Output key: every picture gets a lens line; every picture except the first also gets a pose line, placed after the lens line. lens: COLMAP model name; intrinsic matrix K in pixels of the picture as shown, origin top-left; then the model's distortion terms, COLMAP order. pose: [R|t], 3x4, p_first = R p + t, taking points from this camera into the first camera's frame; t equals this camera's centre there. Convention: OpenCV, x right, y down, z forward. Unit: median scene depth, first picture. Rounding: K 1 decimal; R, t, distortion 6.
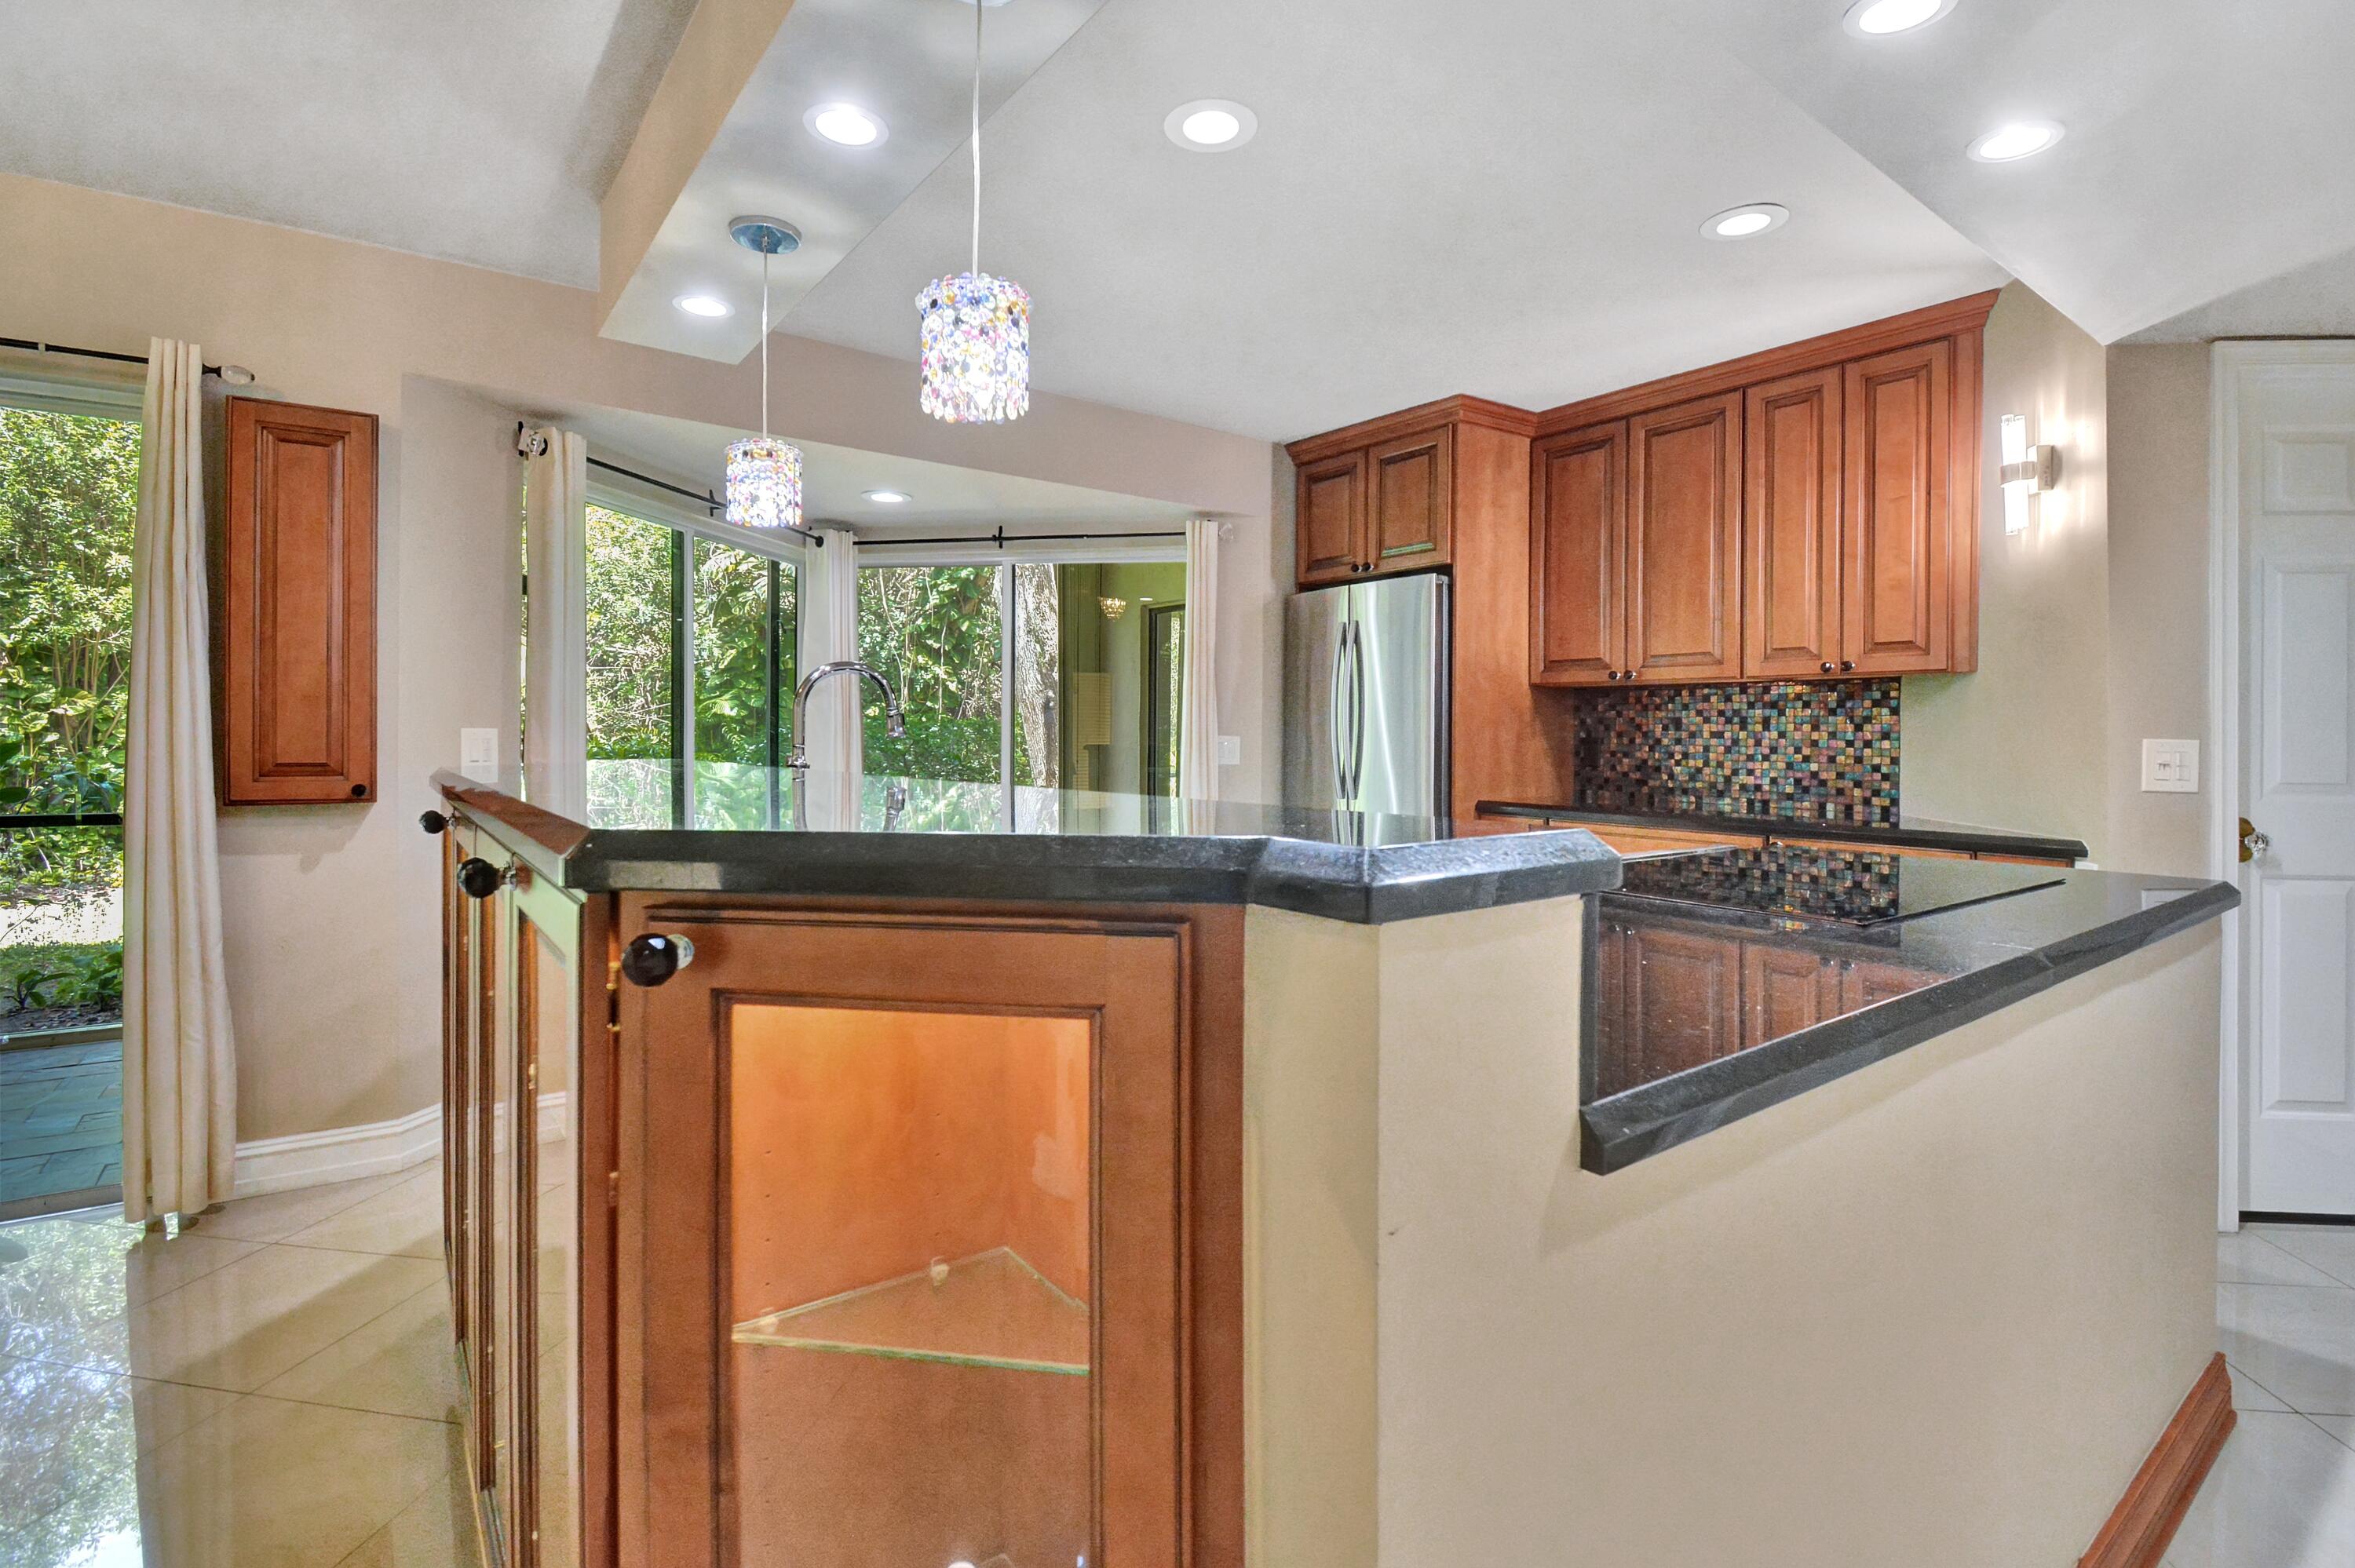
lens RADIAL K [[1073.9, 0, 1179.1], [0, 1073.9, 738.1], [0, 0, 1]] dist [-0.002186, -0.000698]
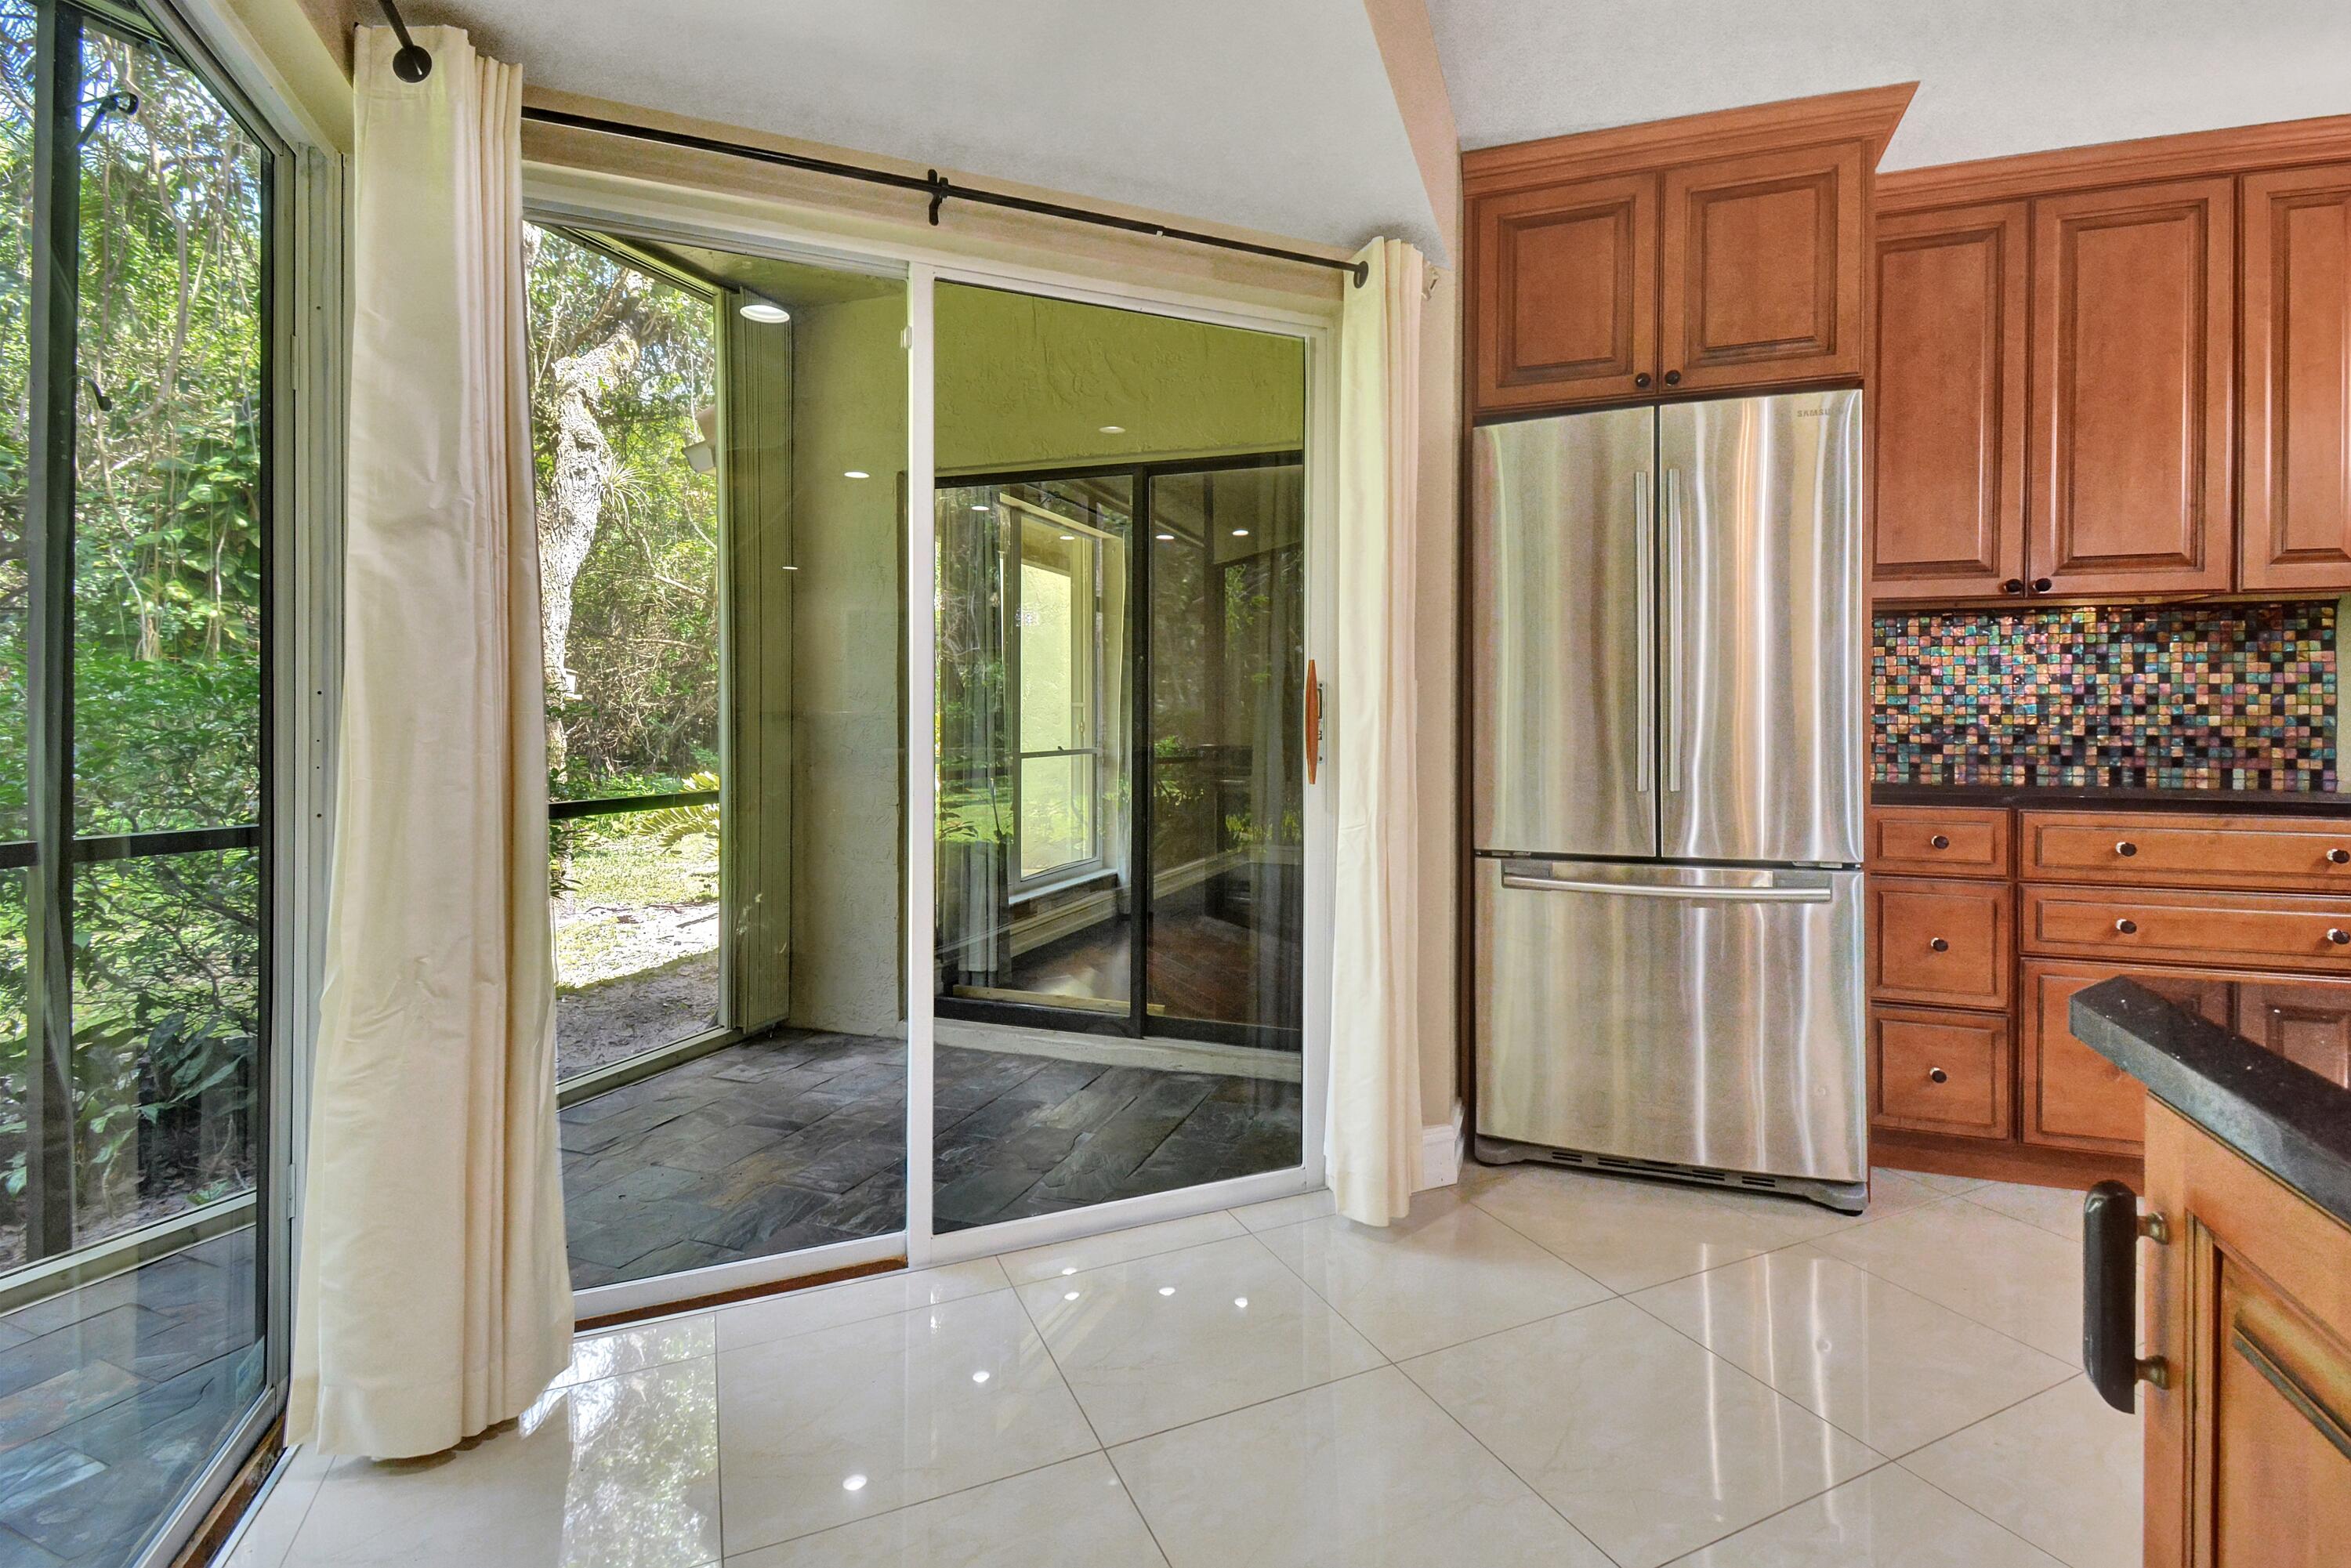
lens RADIAL K [[1089.9, 0, 1183.6], [0, 1089.9, 716.9], [0, 0, 1]] dist [-0.016989, -0.000224]
pose [[0.838061, -0.003866, 0.545563, -0.381624], [0.005939, 0.999980, -0.002037, 0.020268], [-0.545545, 0.004947, 0.838067, 0.719404]]
